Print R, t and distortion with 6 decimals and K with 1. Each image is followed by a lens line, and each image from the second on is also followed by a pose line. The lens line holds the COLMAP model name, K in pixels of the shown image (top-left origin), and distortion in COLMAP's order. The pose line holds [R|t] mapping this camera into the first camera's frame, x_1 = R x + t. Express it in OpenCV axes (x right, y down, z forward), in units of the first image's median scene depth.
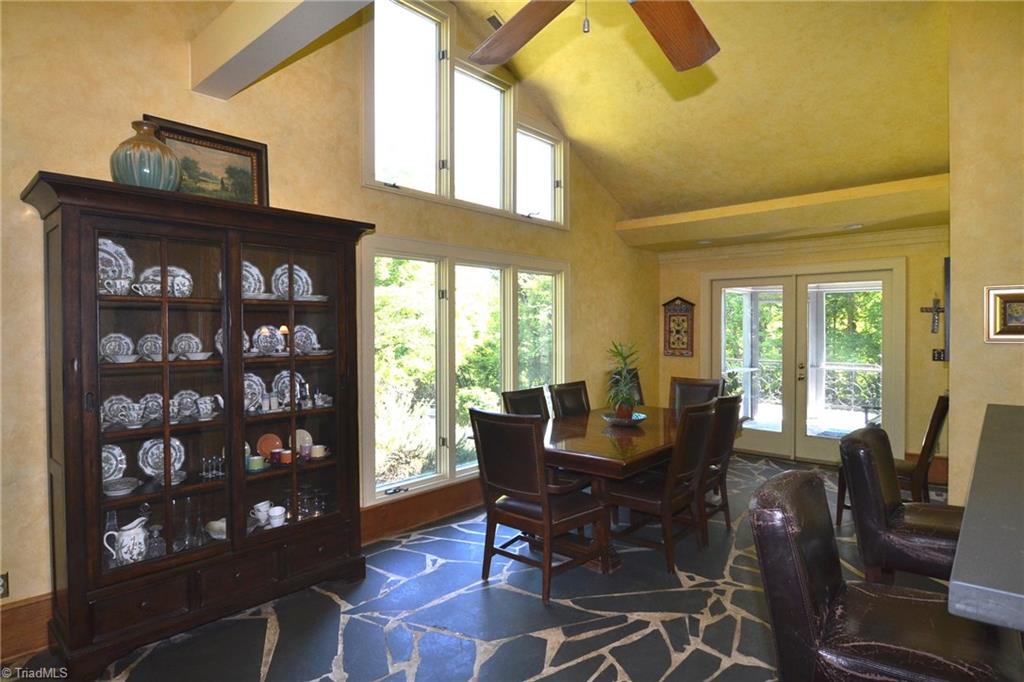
lens RADIAL K [[558.3, 0, 505.4], [0, 558.3, 334.7], [0, 0, 1]] dist [-0.004888, -0.011816]
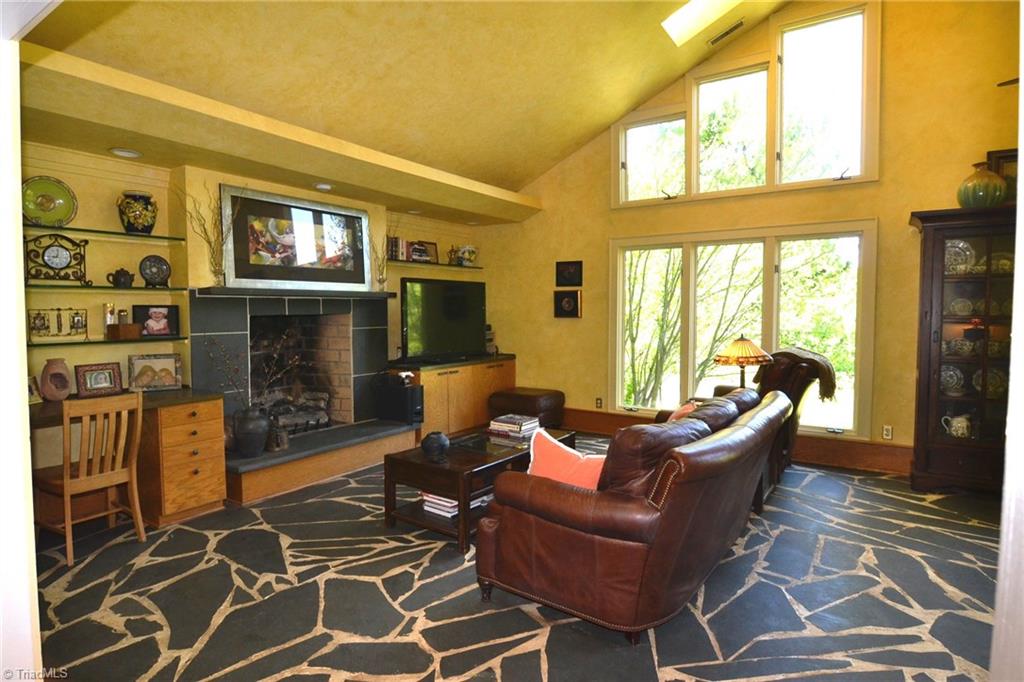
lens RADIAL K [[558.3, 0, 505.4], [0, 558.3, 334.7], [0, 0, 1]] dist [-0.004888, -0.011816]
pose [[0.126206, 0.049473, -0.990770, 0.763155], [-0.009653, 0.998770, 0.048643, 0.039553], [0.991957, 0.003425, 0.126528, -0.533802]]
